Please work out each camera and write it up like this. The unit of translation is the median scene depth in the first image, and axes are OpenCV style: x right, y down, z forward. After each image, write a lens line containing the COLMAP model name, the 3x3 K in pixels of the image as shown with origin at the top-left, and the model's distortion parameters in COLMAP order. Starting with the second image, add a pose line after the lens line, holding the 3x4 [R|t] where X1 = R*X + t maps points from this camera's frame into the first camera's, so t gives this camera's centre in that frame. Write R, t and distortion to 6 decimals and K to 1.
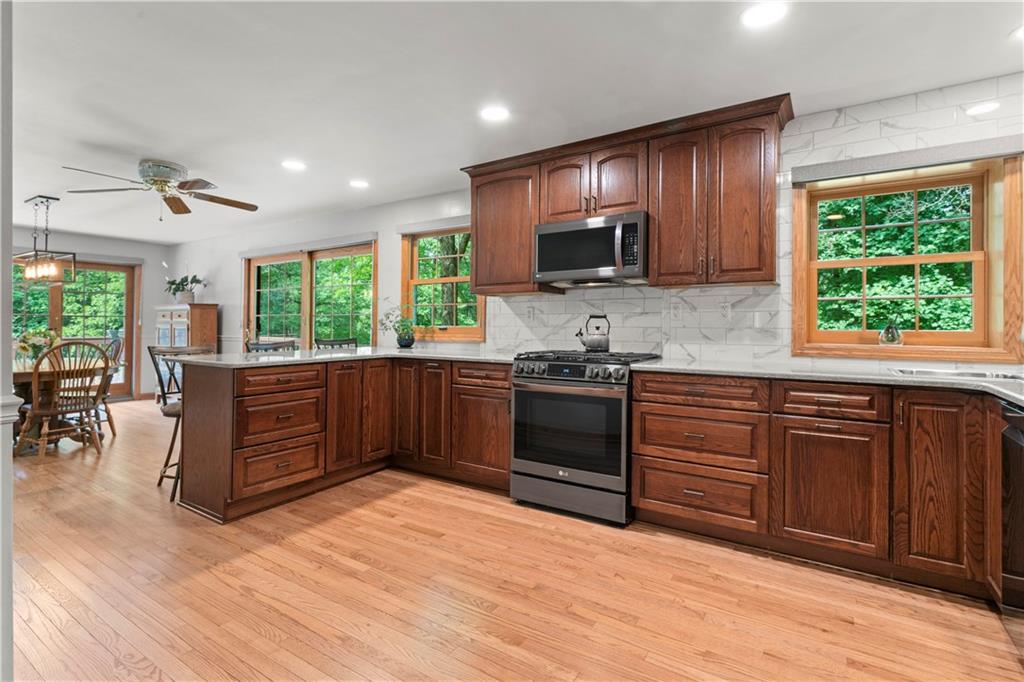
lens RADIAL K [[488.0, 0, 507.7], [0, 488.0, 319.8], [0, 0, 1]] dist [-0.004117, 0.001172]
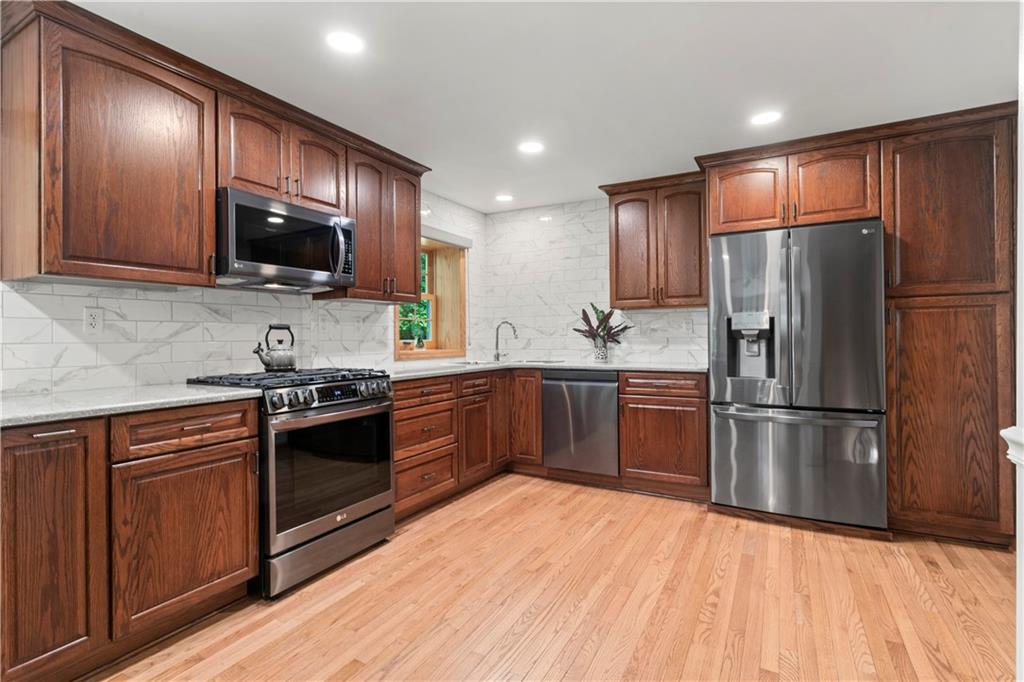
lens RADIAL K [[488.0, 0, 510.1], [0, 488.0, 339.0], [0, 0, 1]] dist [-0.004117, 0.001172]
pose [[-0.073293, -0.004051, 0.997302, -0.728198], [-0.001523, 0.999991, 0.003950, 0.009795], [-0.997309, -0.001229, -0.073299, 0.776315]]
